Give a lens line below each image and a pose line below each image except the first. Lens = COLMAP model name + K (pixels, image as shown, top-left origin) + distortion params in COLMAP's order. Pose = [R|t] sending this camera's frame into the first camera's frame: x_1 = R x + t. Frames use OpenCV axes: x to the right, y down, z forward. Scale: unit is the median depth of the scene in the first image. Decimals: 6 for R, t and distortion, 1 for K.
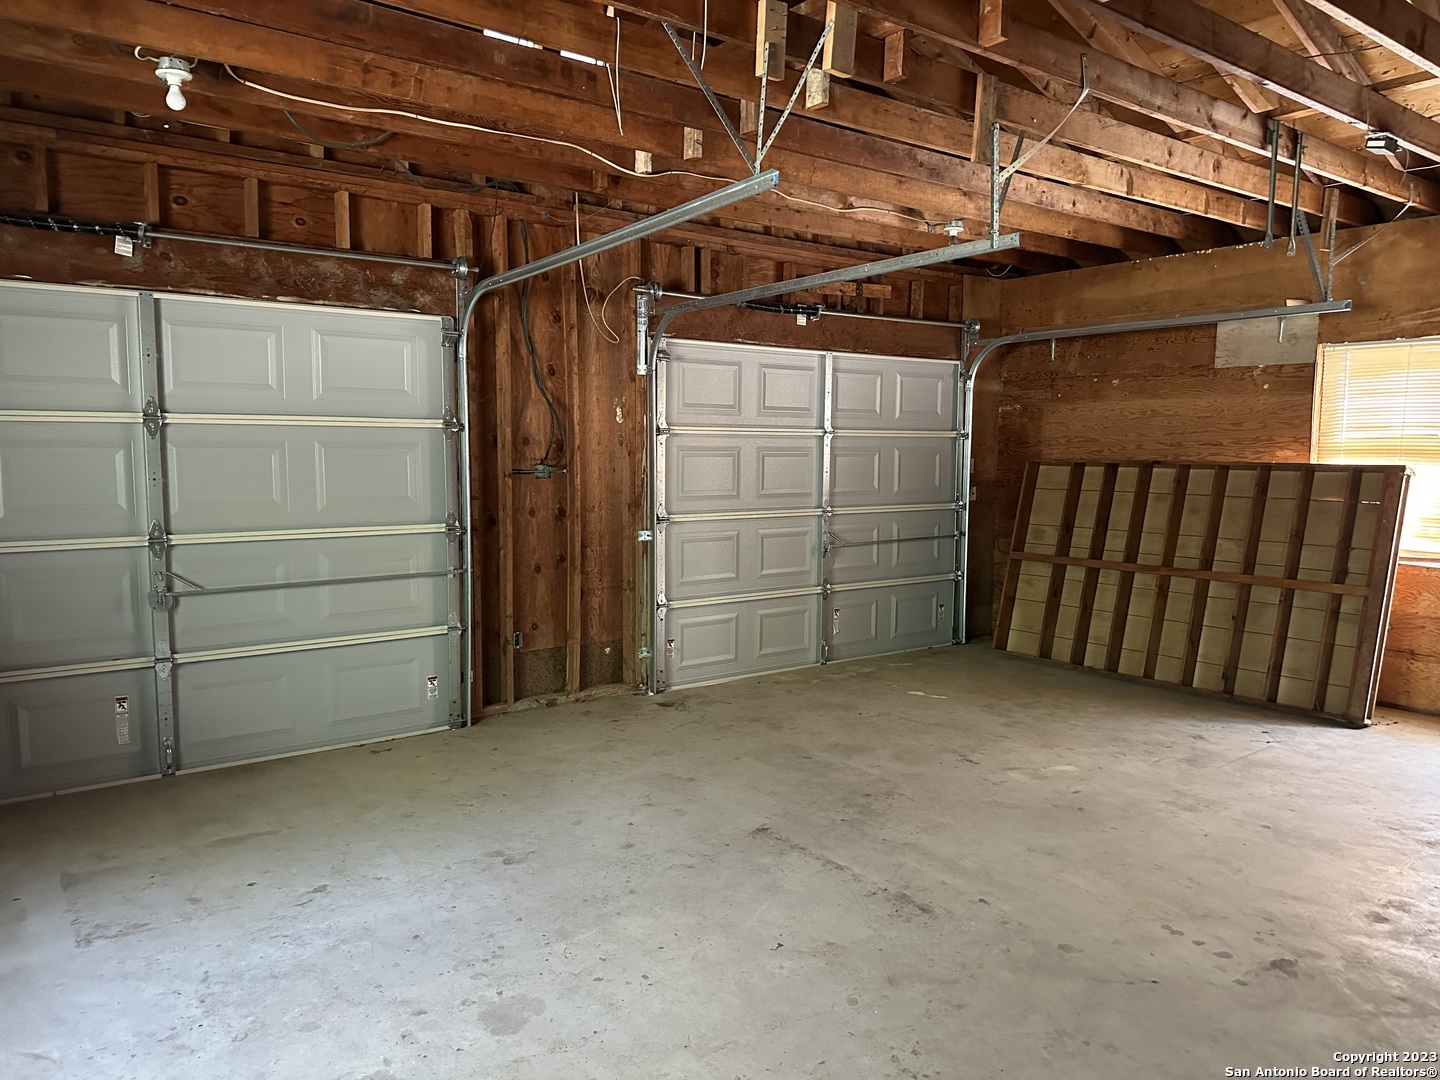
lens RADIAL K [[1023.0, 0, 720.0], [0, 1023.0, 544.7], [0, 0, 1]] dist [0.170845, -0.289652]
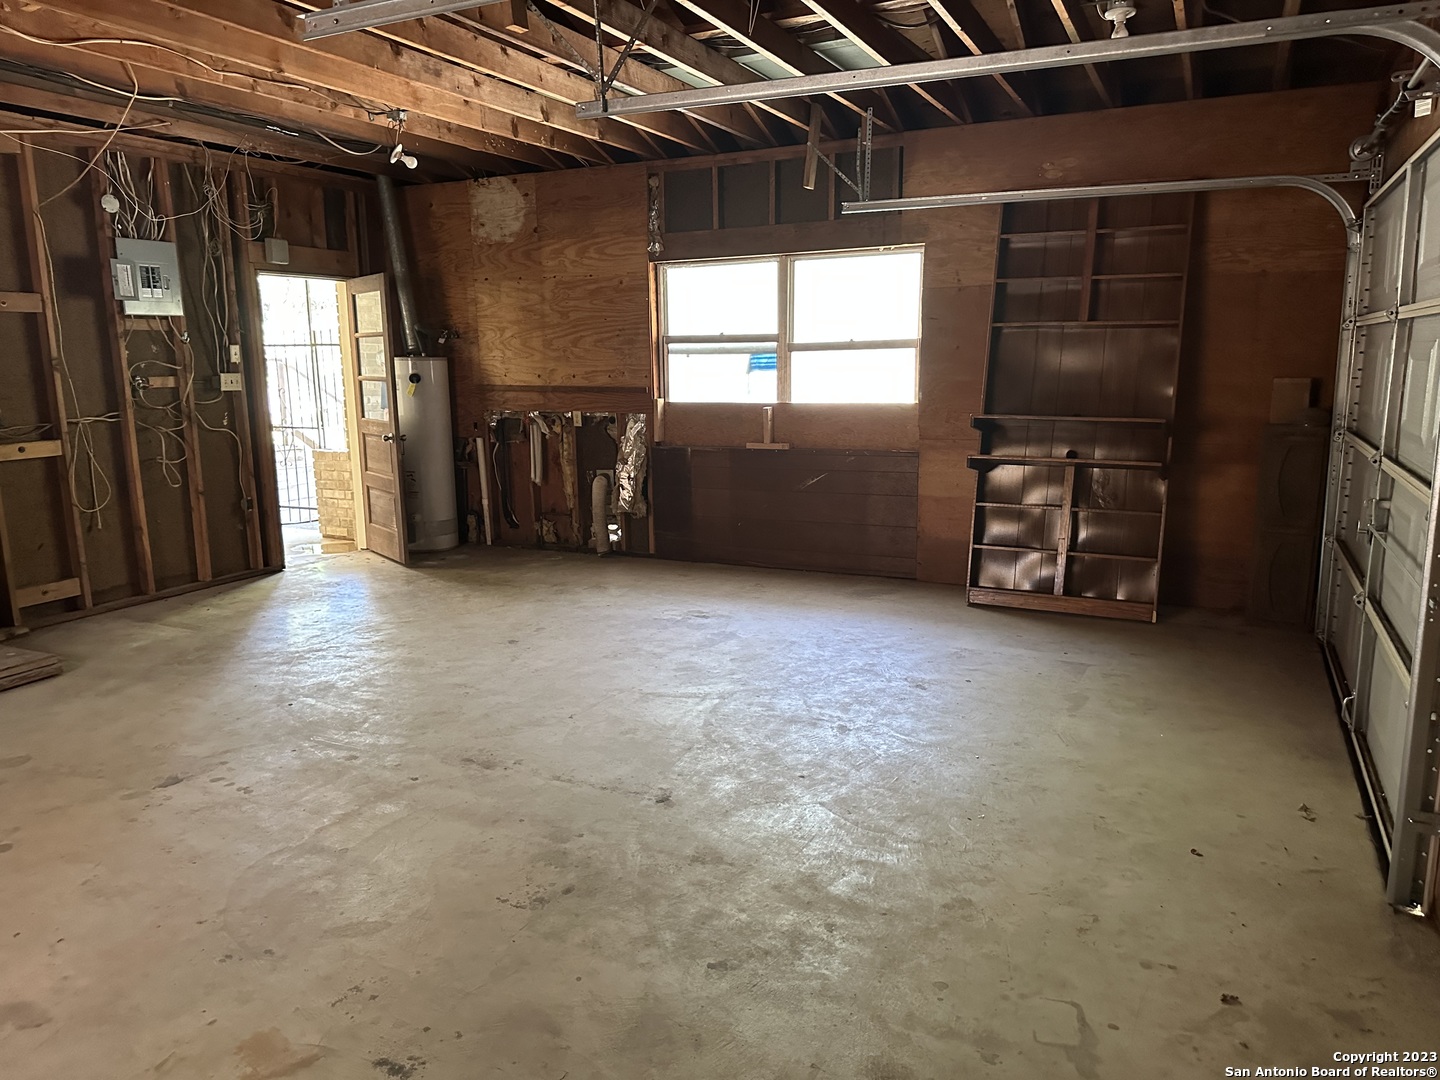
lens RADIAL K [[1023.0, 0, 720.0], [0, 1023.0, 544.7], [0, 0, 1]] dist [0.170845, -0.289652]
pose [[-0.893182, 0.086441, -0.441310, 0.346572], [-0.036142, 0.964379, 0.262046, -0.153960], [0.448242, 0.250004, -0.858241, 1.639378]]
